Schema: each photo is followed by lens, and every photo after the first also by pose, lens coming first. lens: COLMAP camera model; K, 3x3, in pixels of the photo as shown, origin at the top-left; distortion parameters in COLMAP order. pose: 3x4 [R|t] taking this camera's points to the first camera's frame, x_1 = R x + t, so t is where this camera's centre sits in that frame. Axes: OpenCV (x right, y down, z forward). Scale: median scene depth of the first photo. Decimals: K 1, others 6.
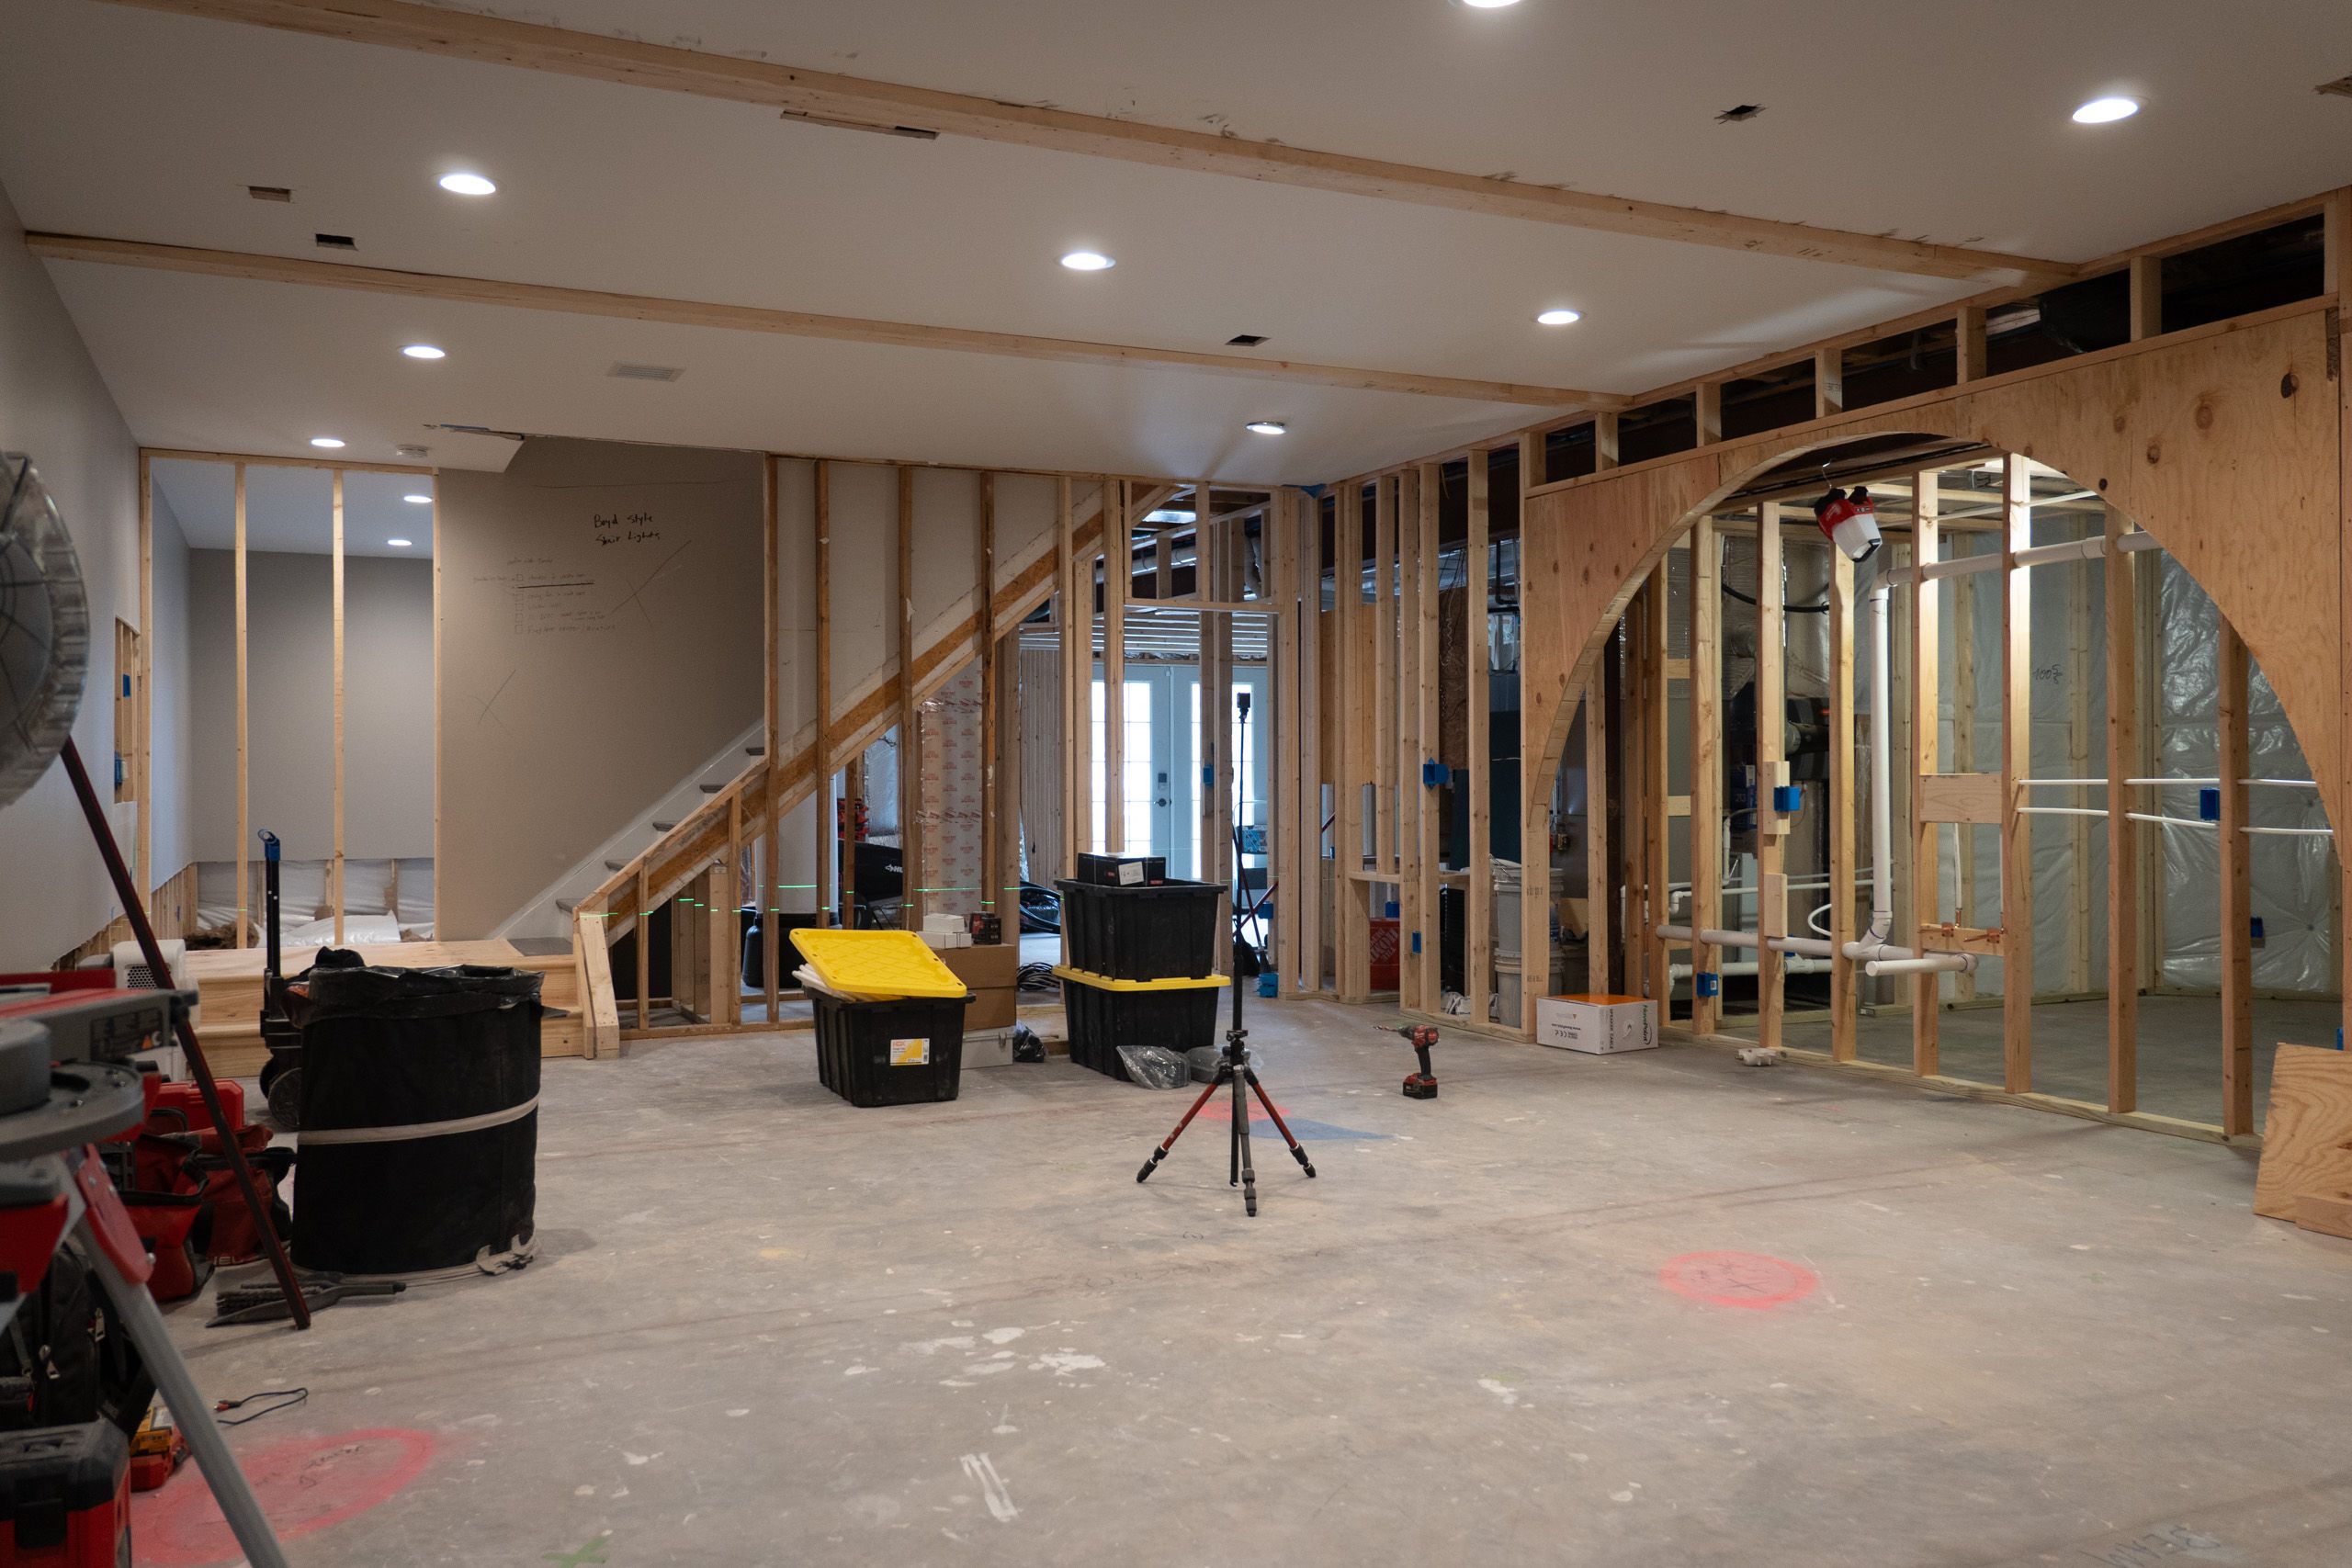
lens RADIAL K [[1852.9, 0, 1174.2], [0, 1852.9, 779.8], [0, 0, 1]] dist [0.034233, -0.000628]
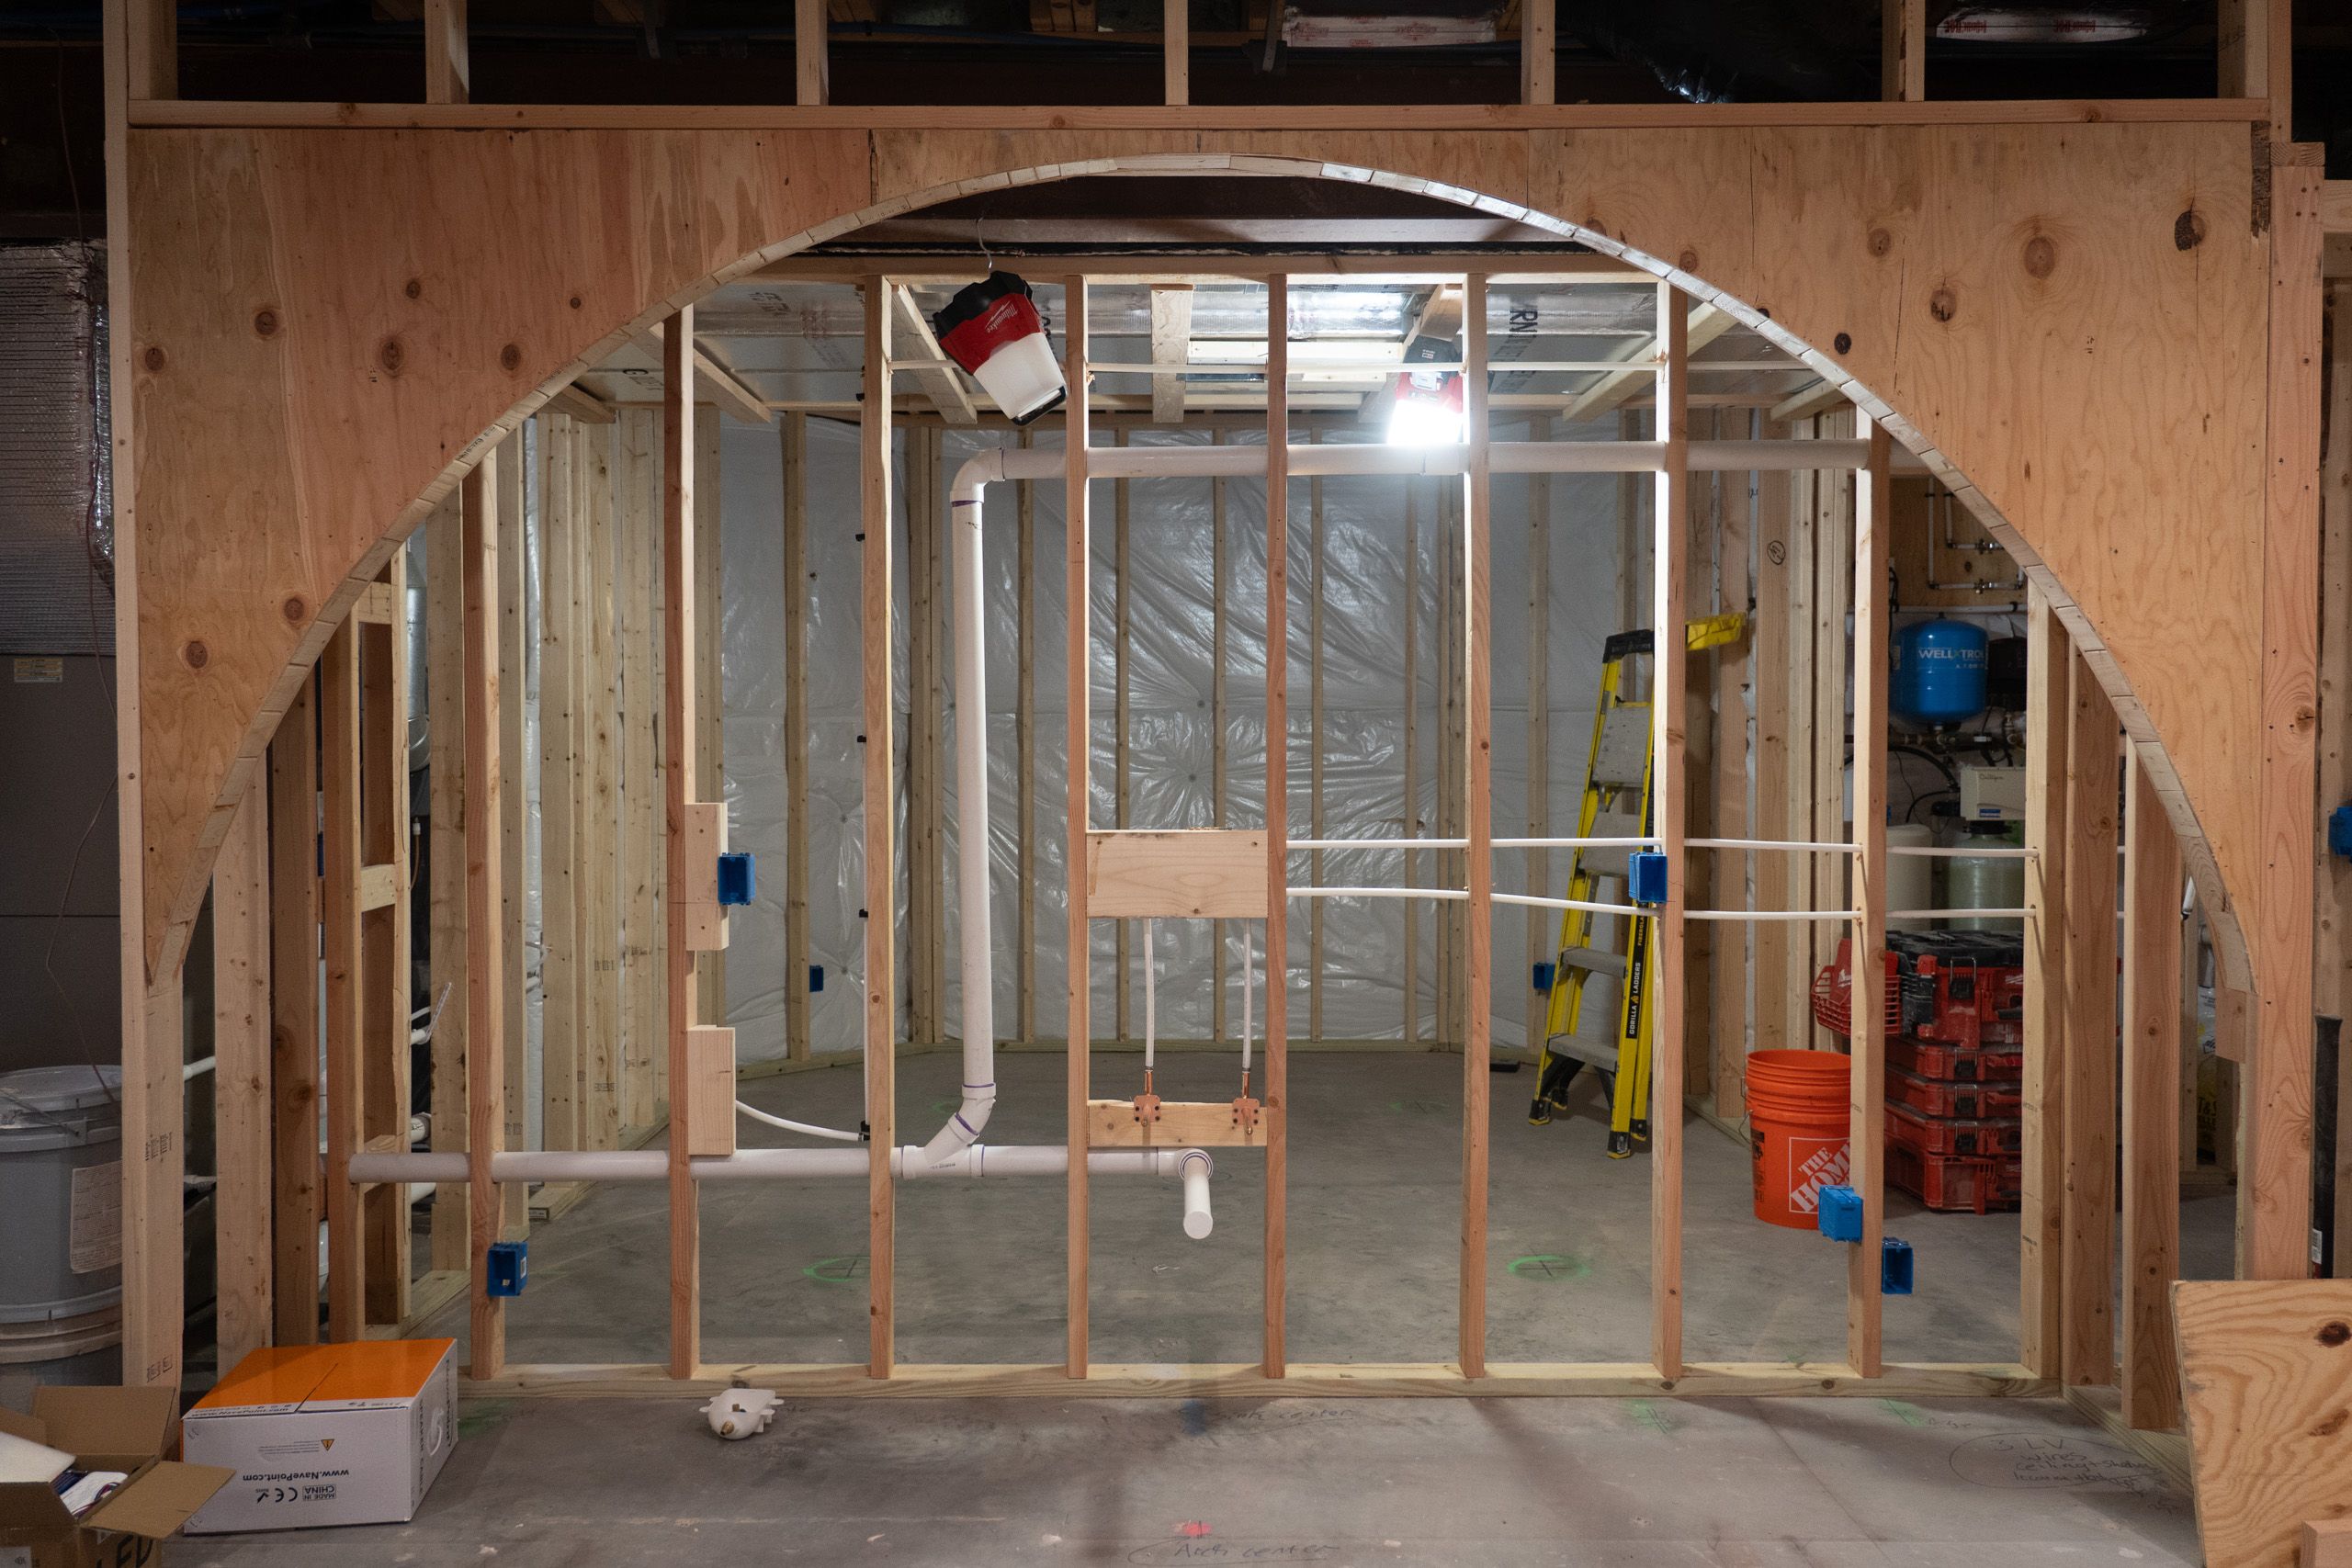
lens RADIAL K [[1852.9, 0, 1176.3], [0, 1852.9, 790.7], [0, 0, 1]] dist [0.034233, -0.000628]
pose [[0.421926, -0.021214, 0.906382, -0.112831], [0.000438, 0.999731, 0.023195, -0.036970], [-0.906630, -0.009390, 0.421822, 0.995870]]
